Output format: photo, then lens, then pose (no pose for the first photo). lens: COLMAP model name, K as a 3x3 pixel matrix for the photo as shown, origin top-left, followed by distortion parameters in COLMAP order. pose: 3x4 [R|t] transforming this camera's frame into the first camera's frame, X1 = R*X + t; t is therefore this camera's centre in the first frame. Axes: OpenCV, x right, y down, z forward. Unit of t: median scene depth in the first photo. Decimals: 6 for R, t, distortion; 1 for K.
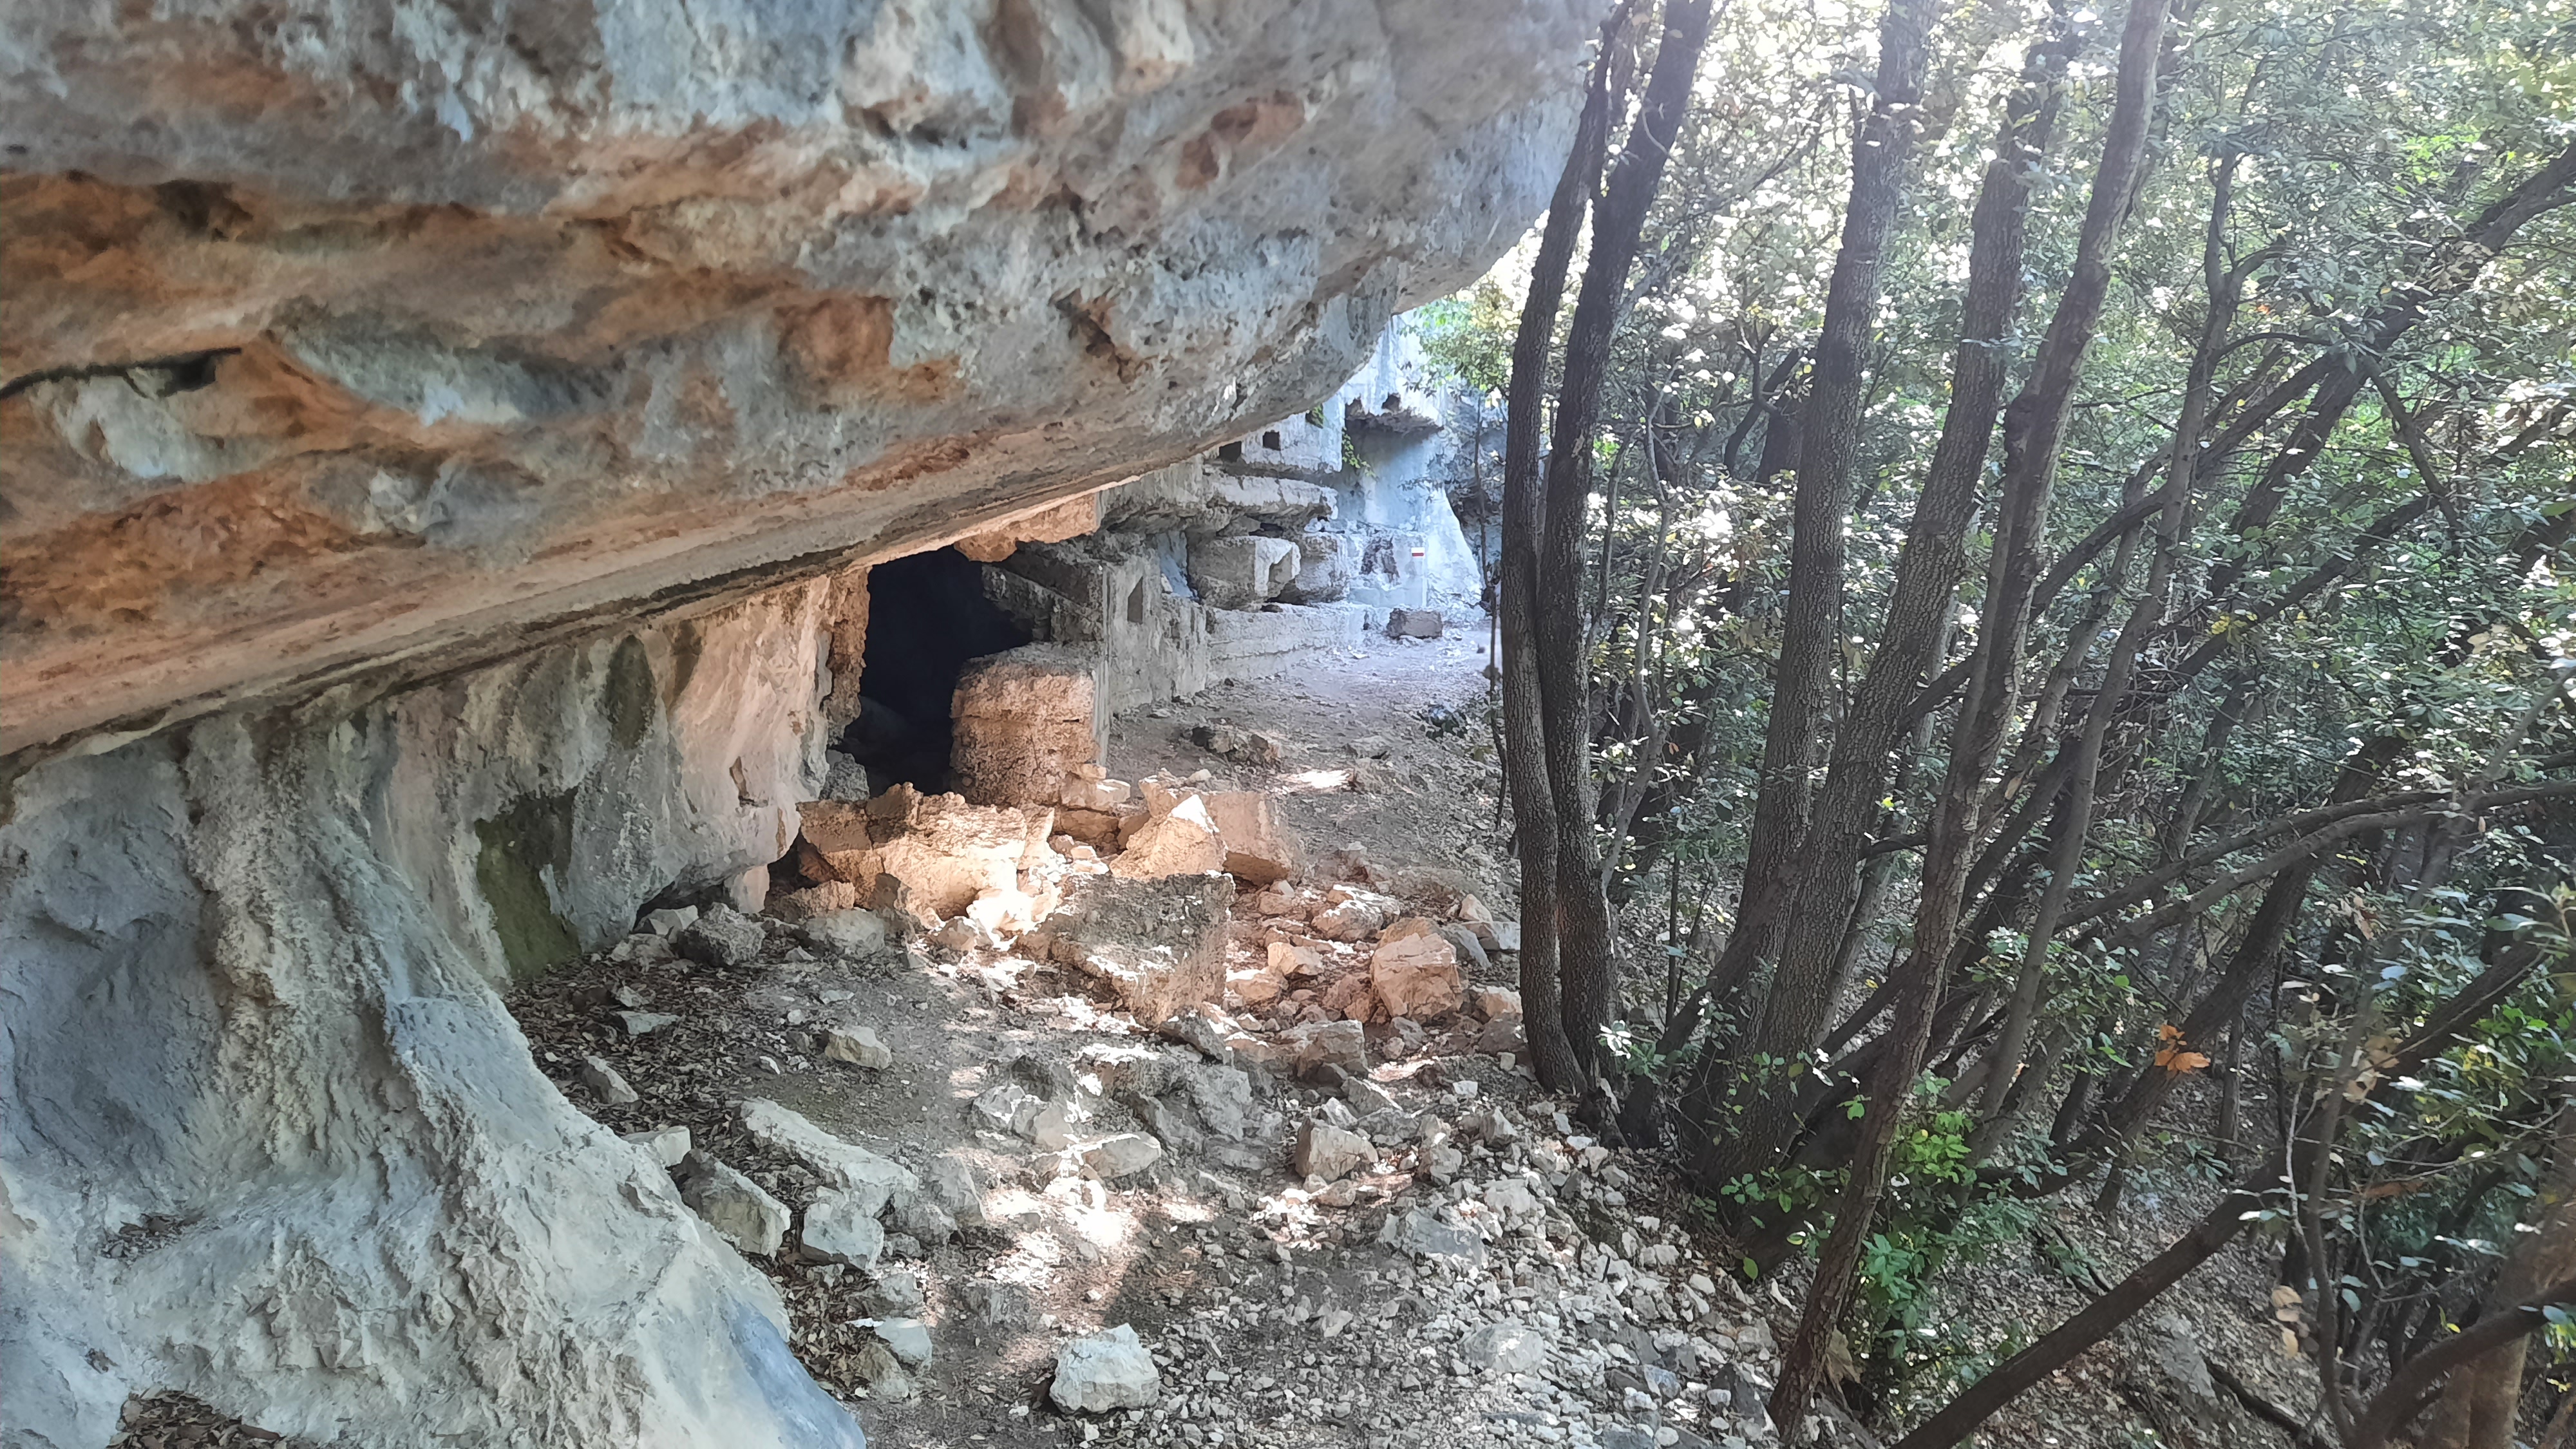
lens RADIAL K [[1919.6, 0, 1293.8], [0, 1919.6, 730.2], [0, 0, 1]] dist [0.012206, 0.000505]
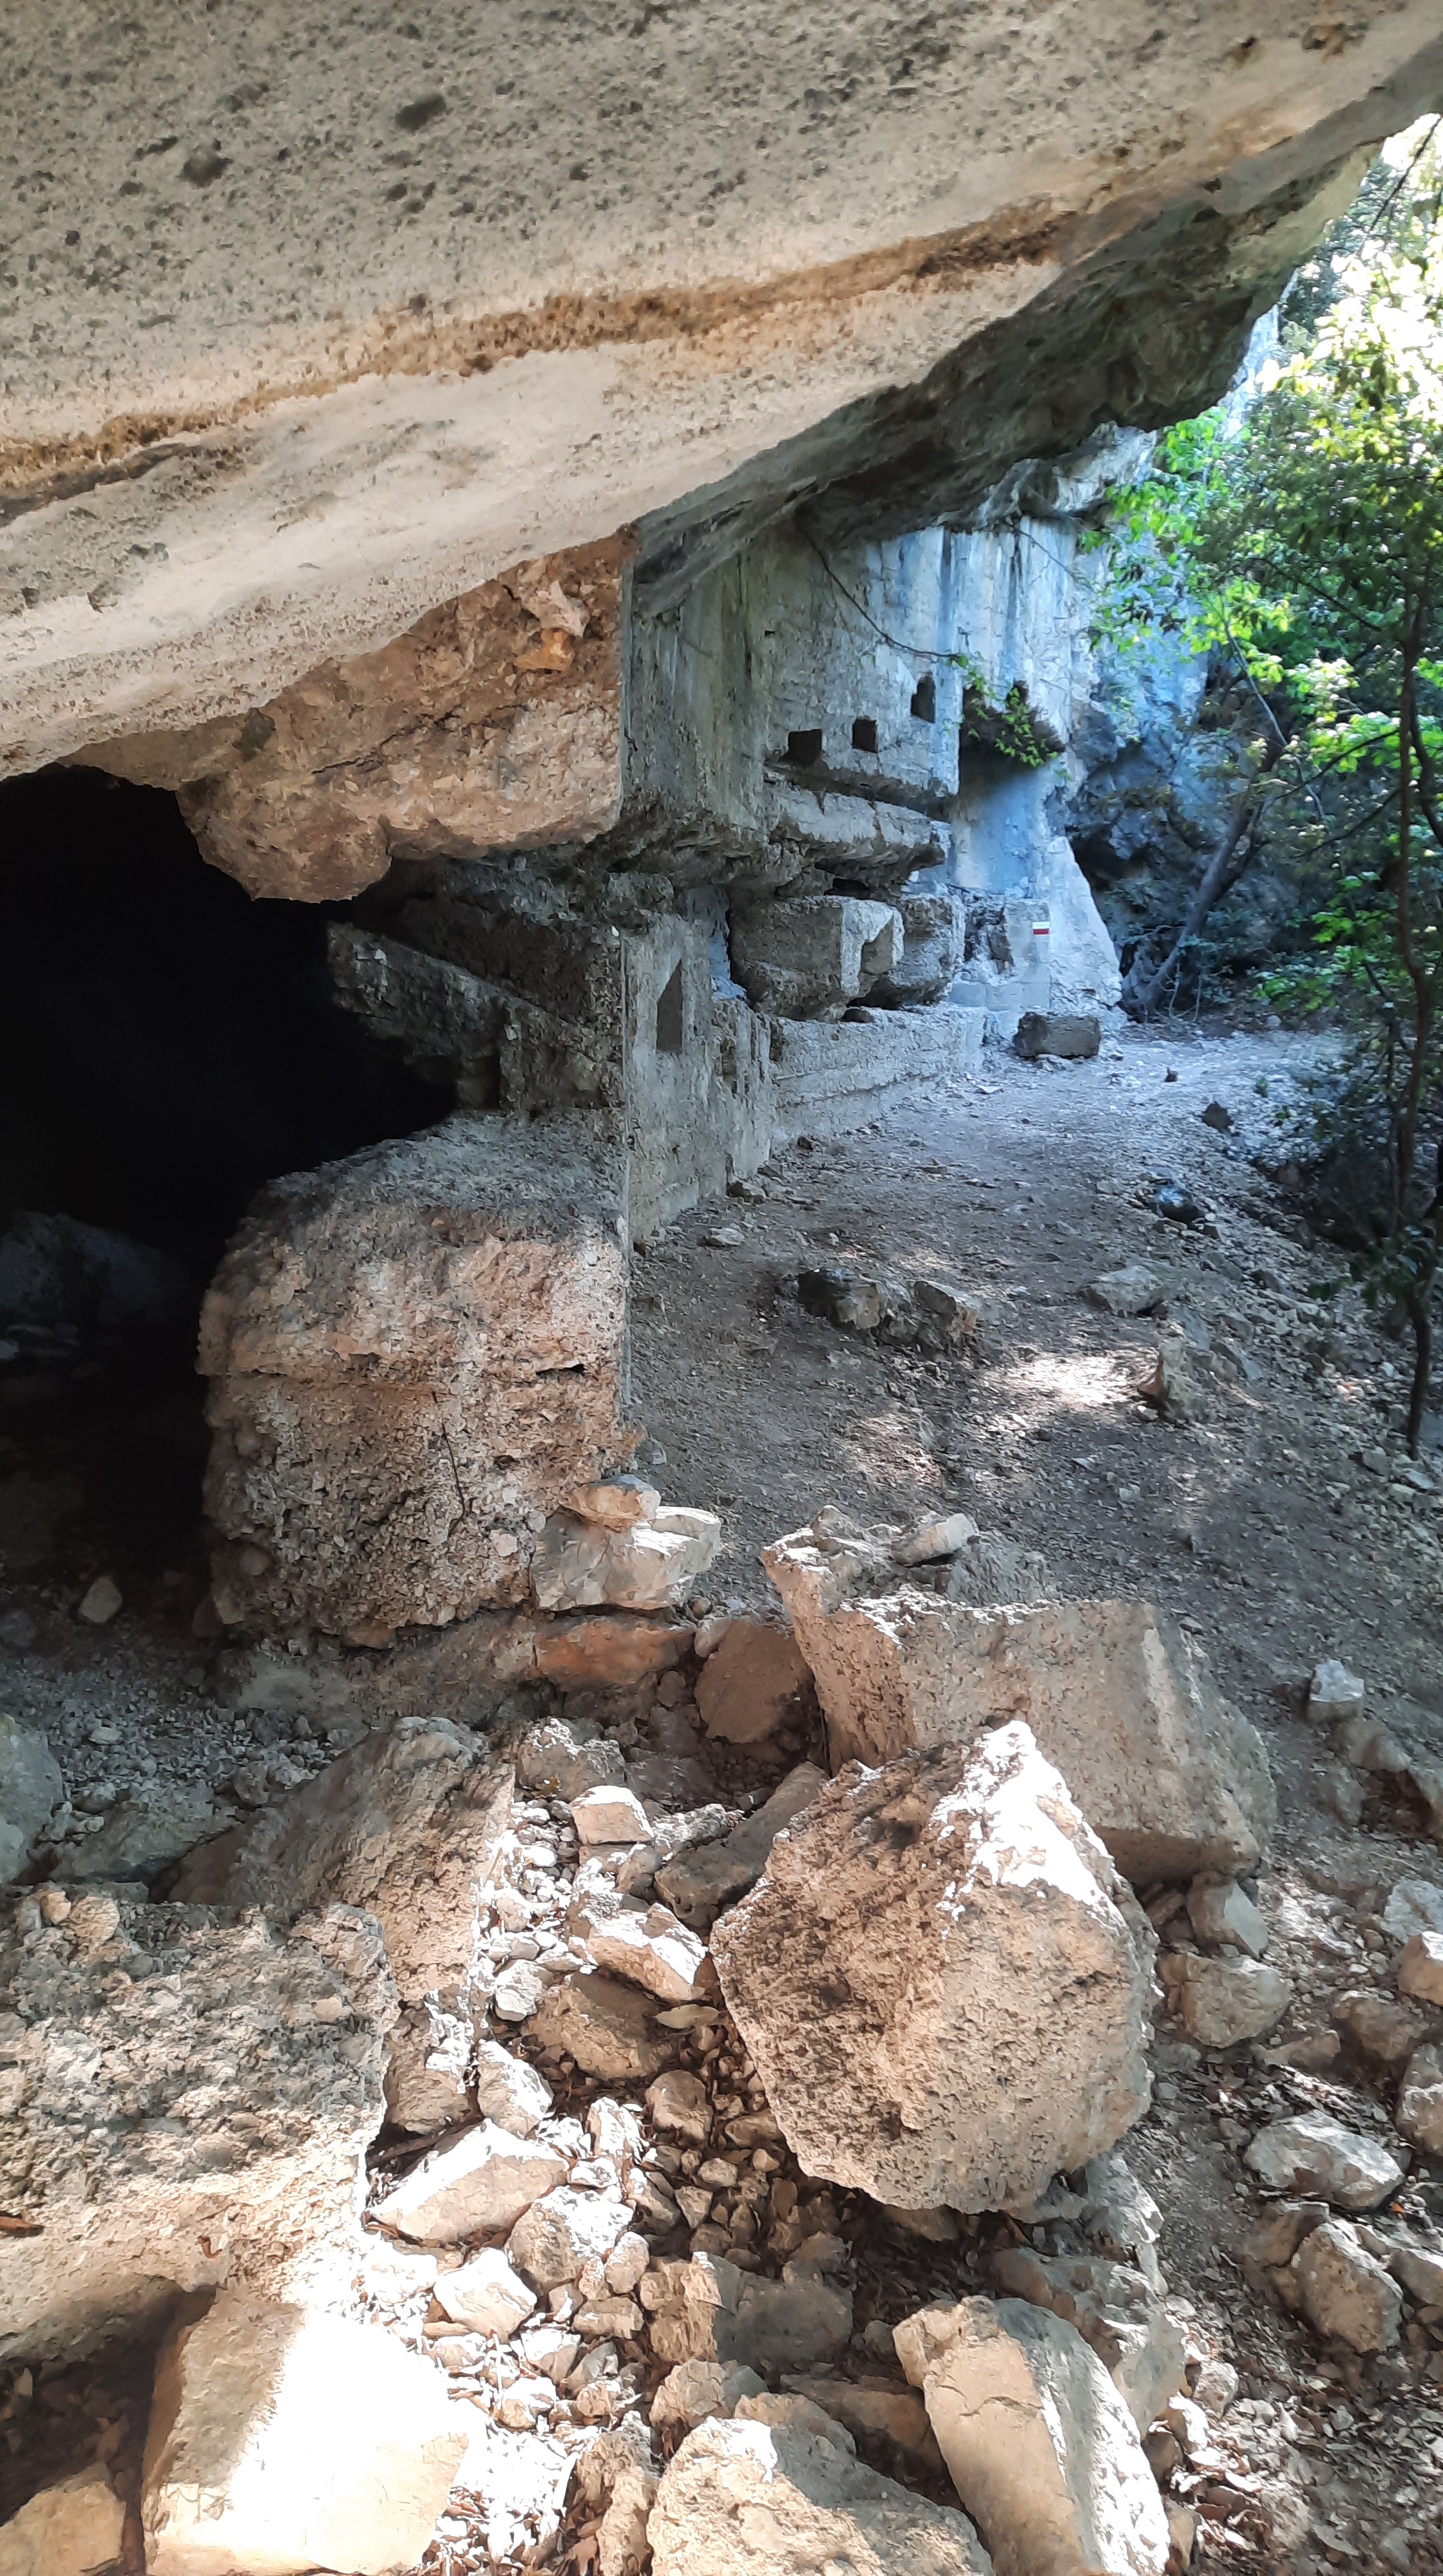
lens RADIAL K [[1919.9, 0, 711.3], [0, 1919.9, 1284.3], [0, 0, 1]] dist [0.012206, 0.000505]
pose [[0.999728, -0.007676, -0.022031, -0.049817], [0.009391, 0.996843, 0.078836, -0.028463], [0.021356, -0.079022, 0.996644, 0.404149]]
